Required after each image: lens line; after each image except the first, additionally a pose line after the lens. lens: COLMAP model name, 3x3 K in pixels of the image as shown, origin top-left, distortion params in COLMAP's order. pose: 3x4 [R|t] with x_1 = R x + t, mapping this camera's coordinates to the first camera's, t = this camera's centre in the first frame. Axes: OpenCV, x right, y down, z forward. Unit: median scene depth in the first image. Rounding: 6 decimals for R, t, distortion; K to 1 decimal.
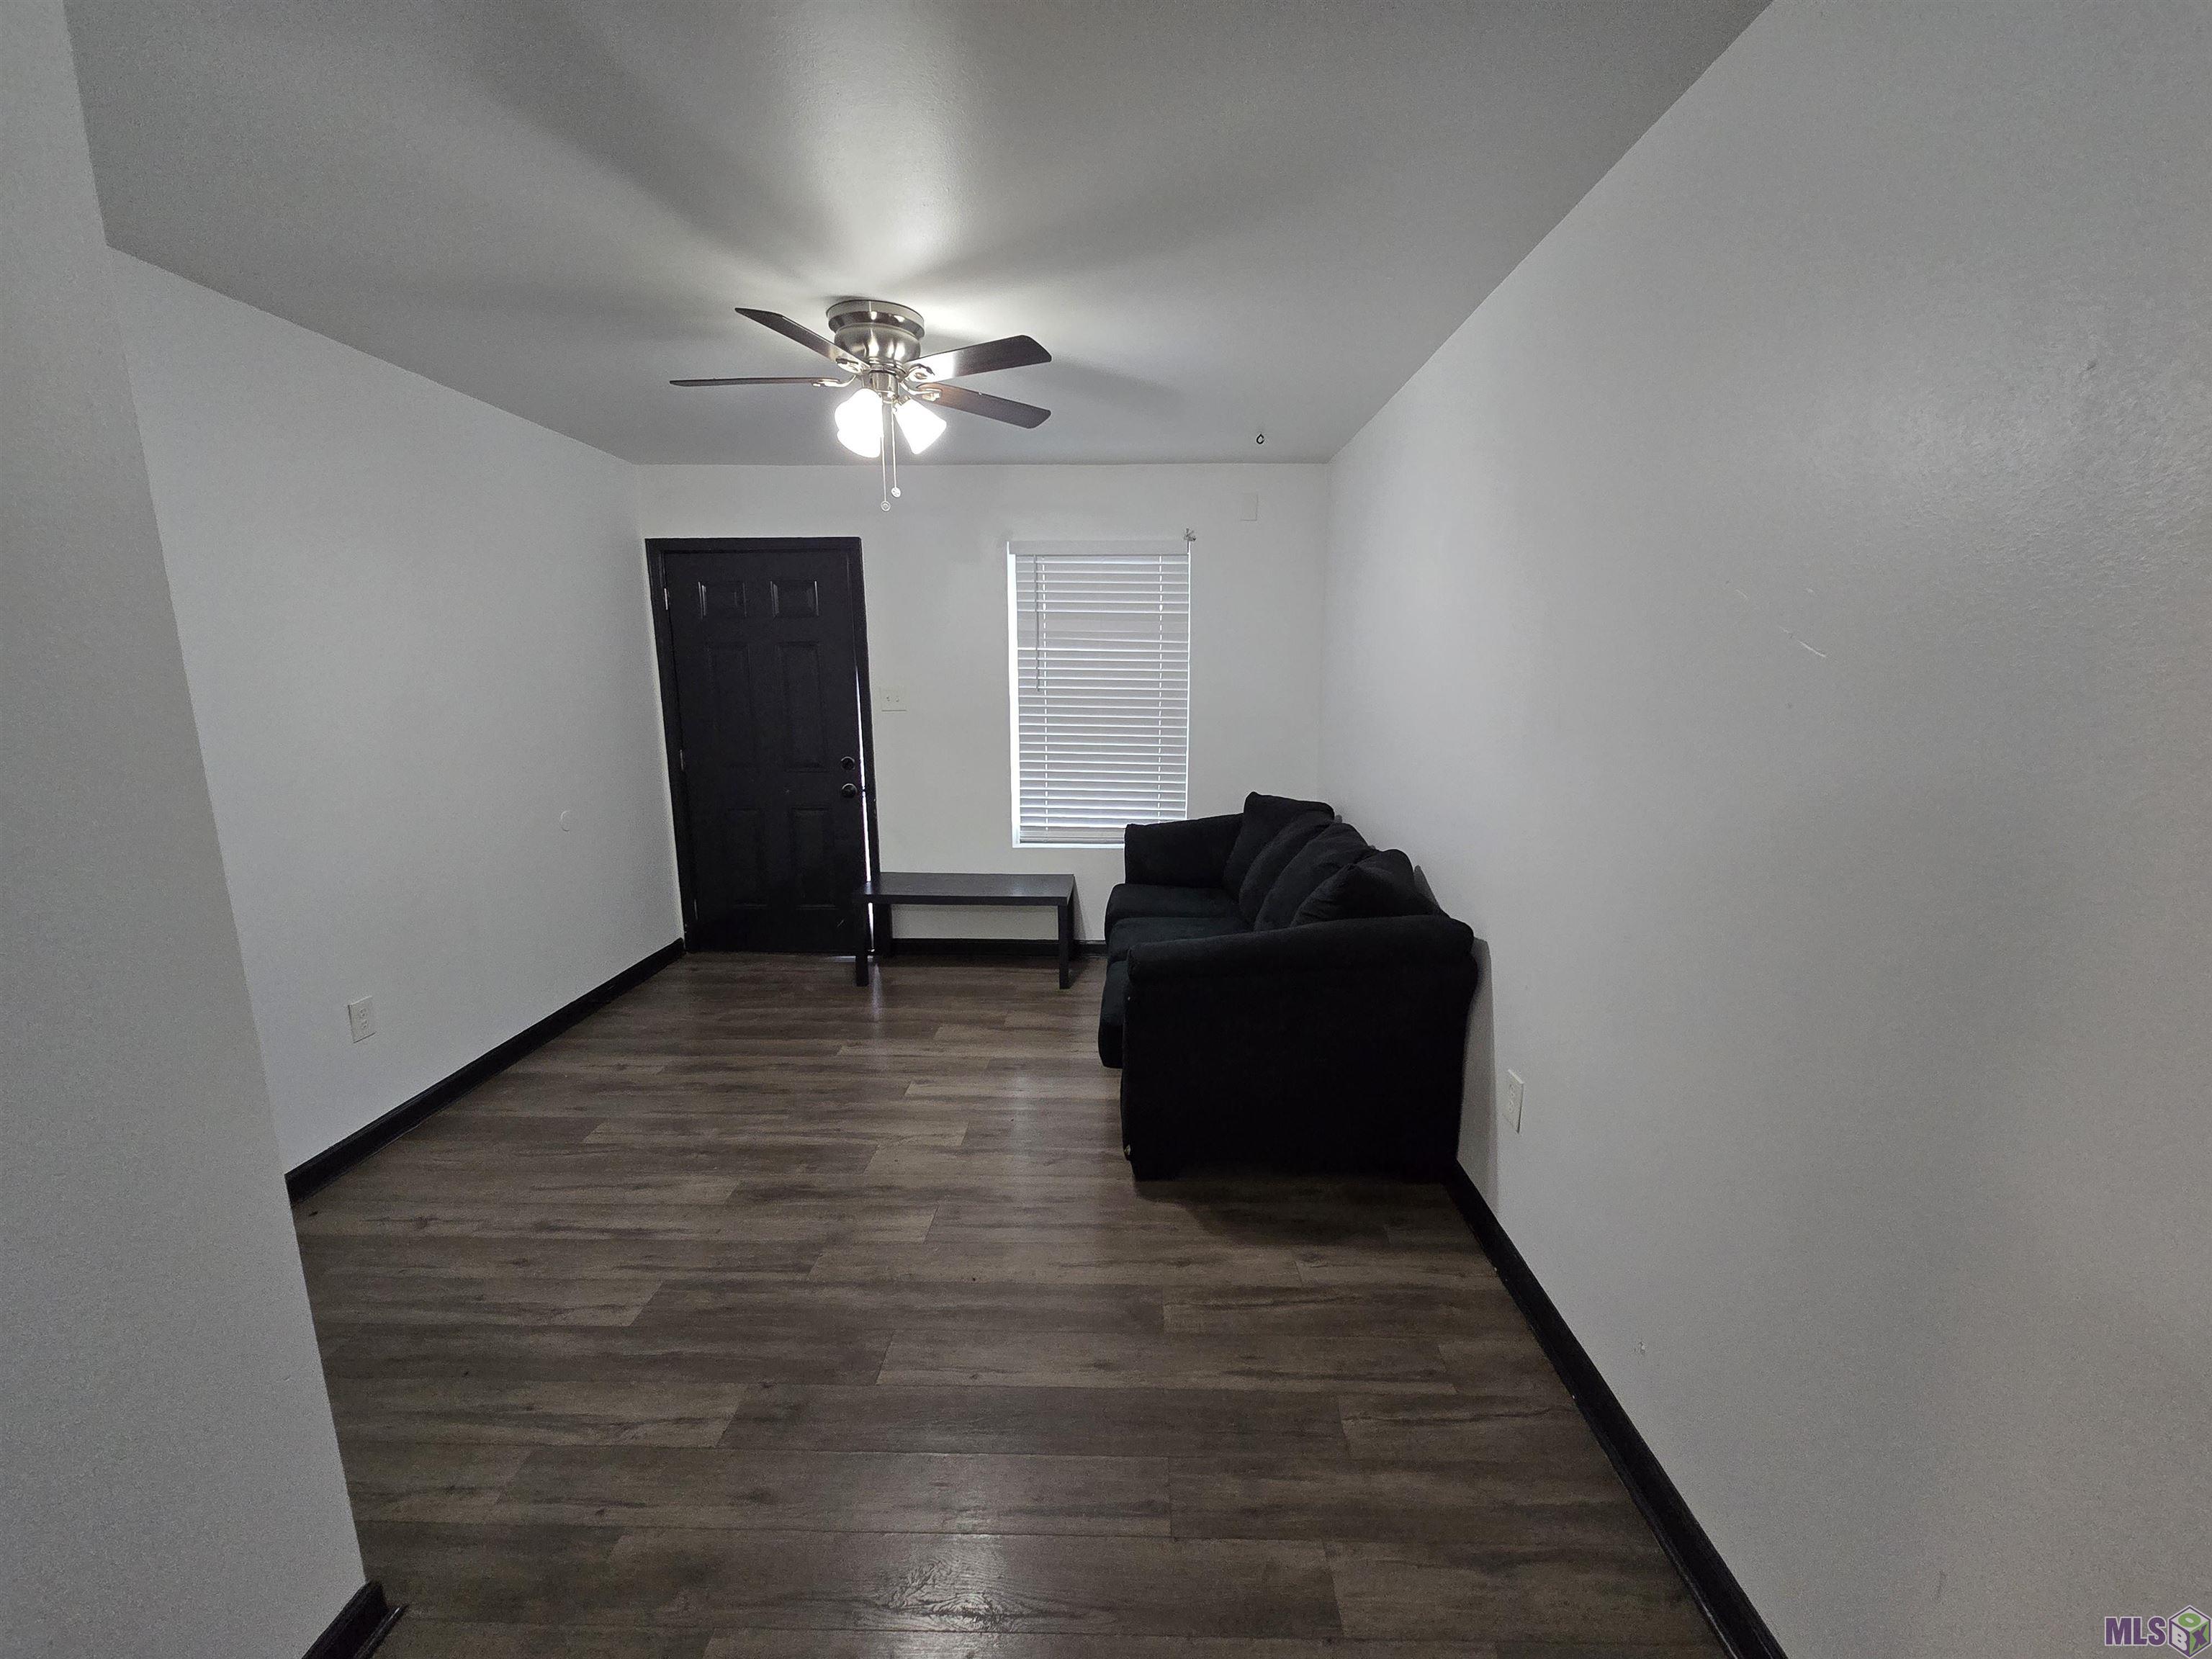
lens RADIAL K [[890.9, 0, 1098.1], [0, 890.9, 827.1], [0, 0, 1]] dist [-0.000366, 0.000224]
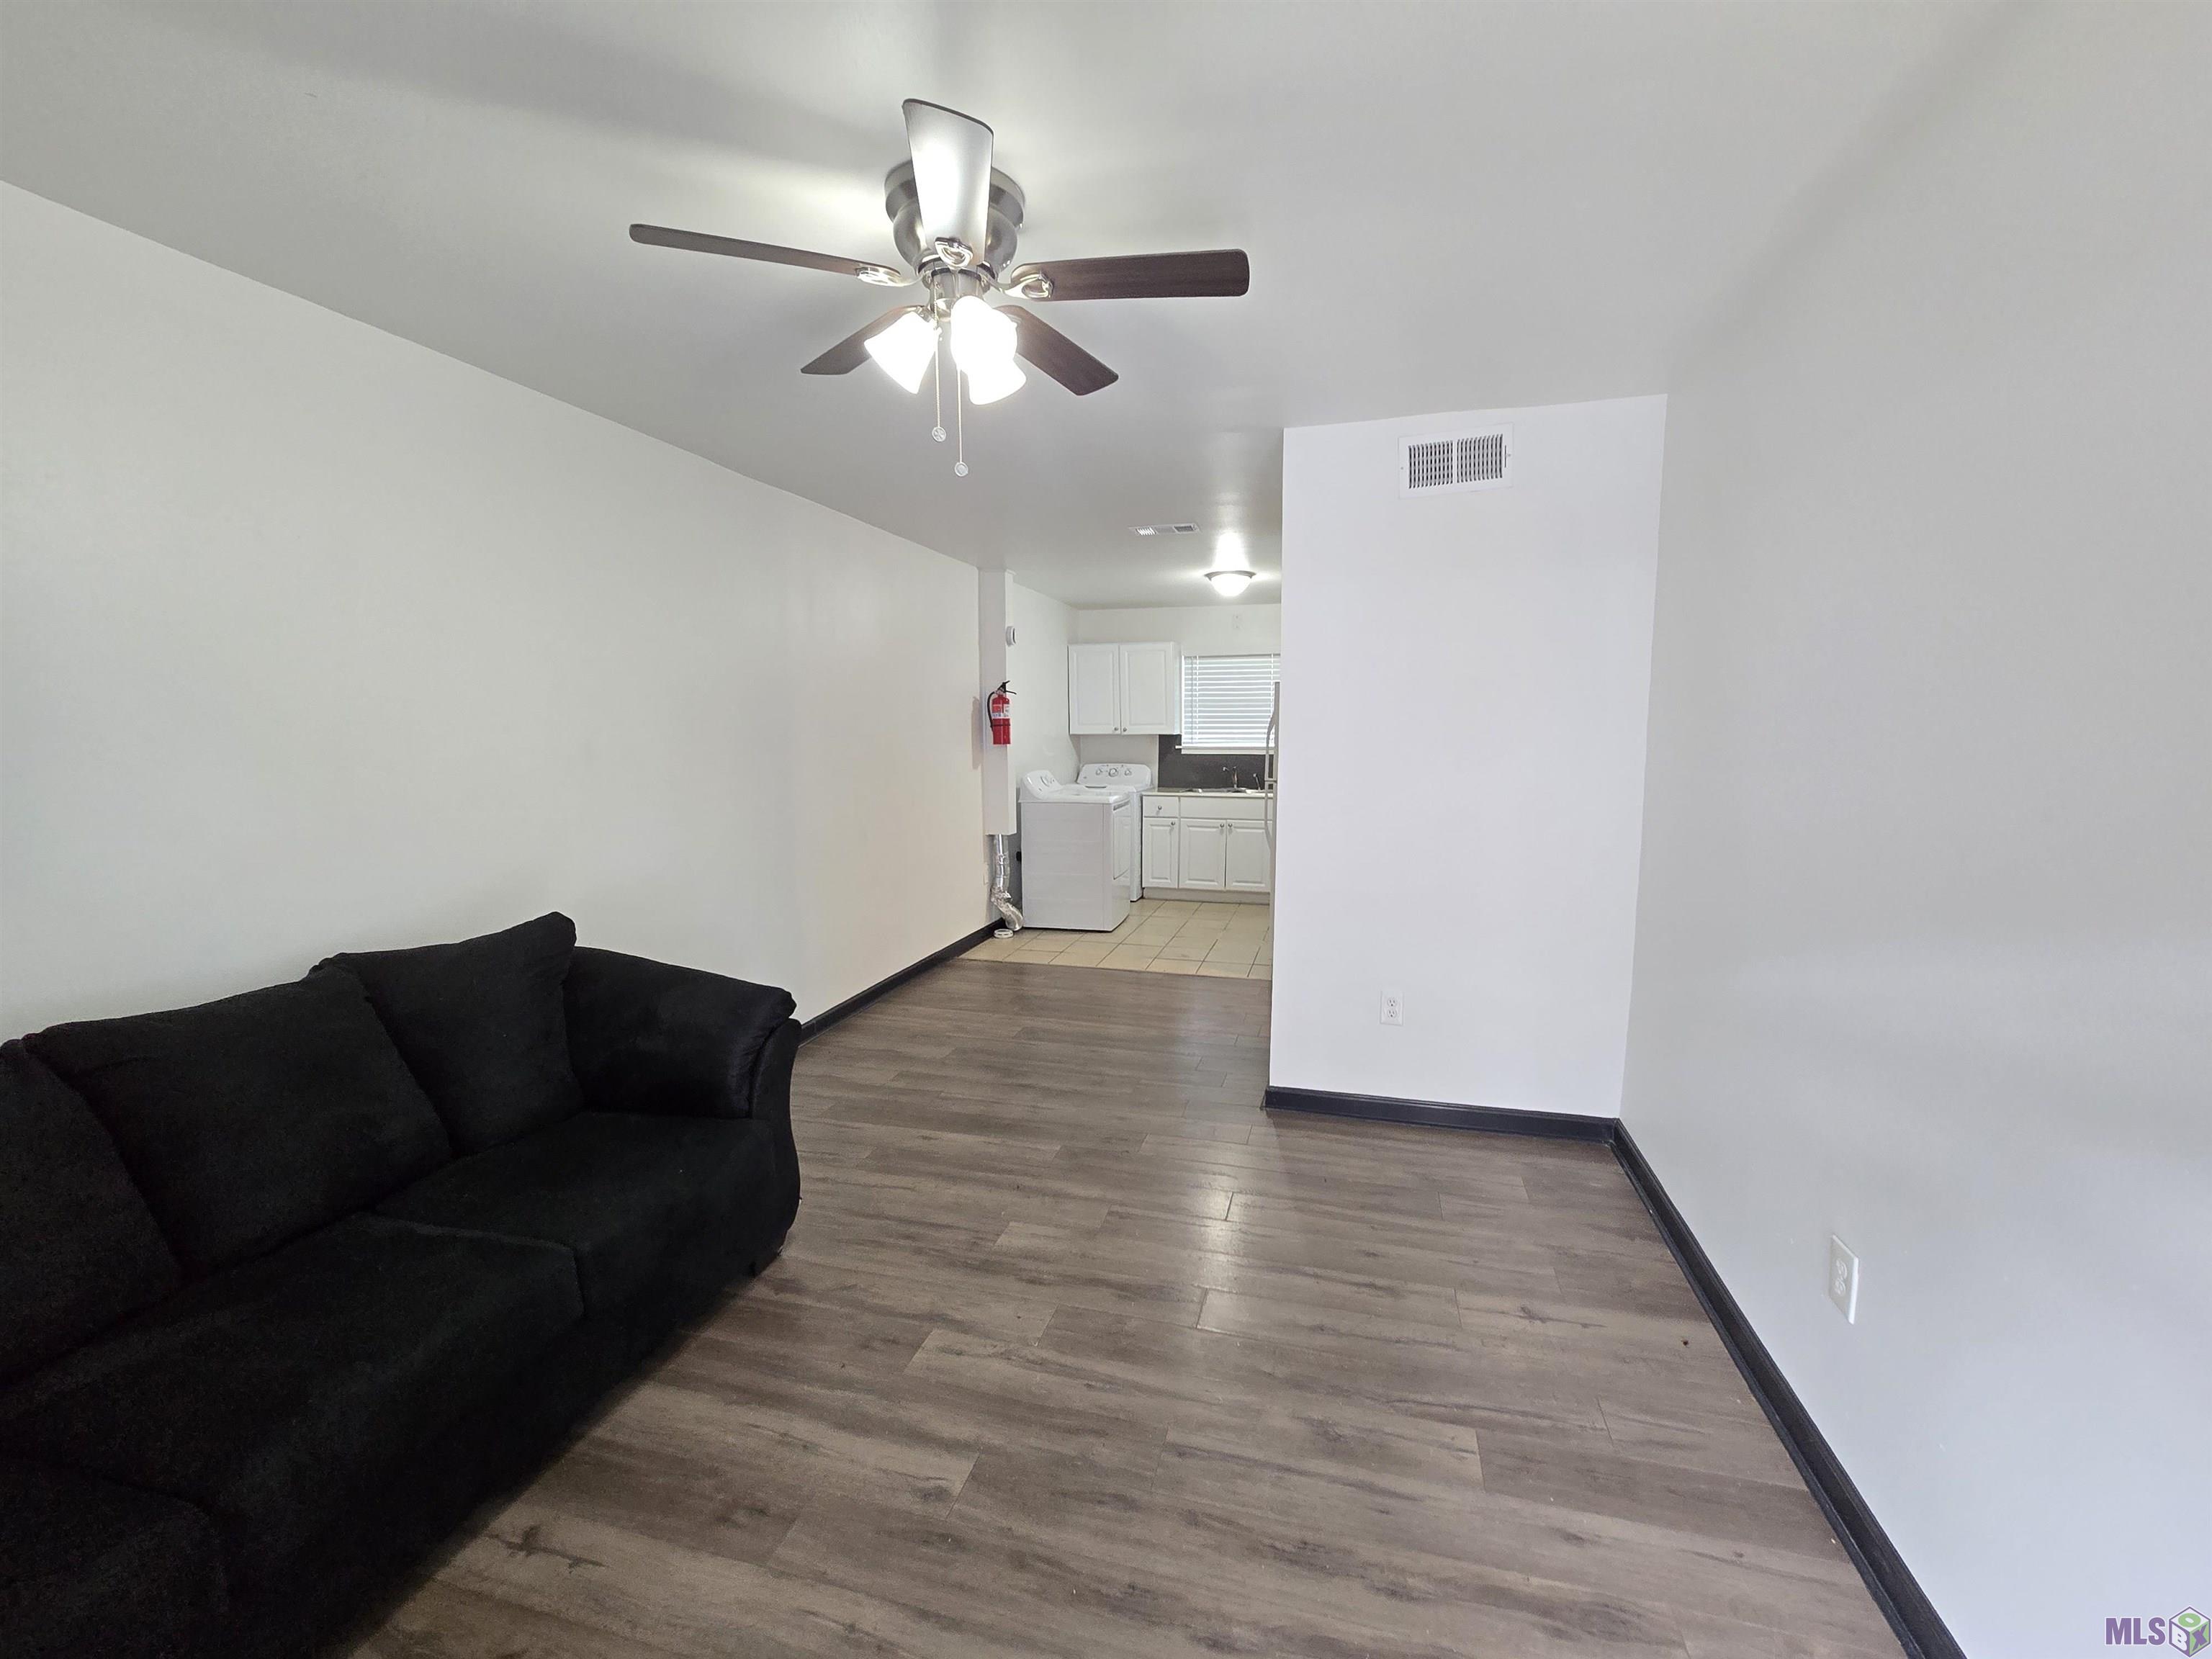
lens RADIAL K [[890.9, 0, 1098.1], [0, 890.9, 827.1], [0, 0, 1]] dist [-0.000366, 0.000224]
pose [[-0.968178, -0.024246, 0.249085, -0.536623], [0.050042, 0.956439, 0.287610, -0.303360], [-0.245208, 0.290923, -0.924790, 1.764741]]
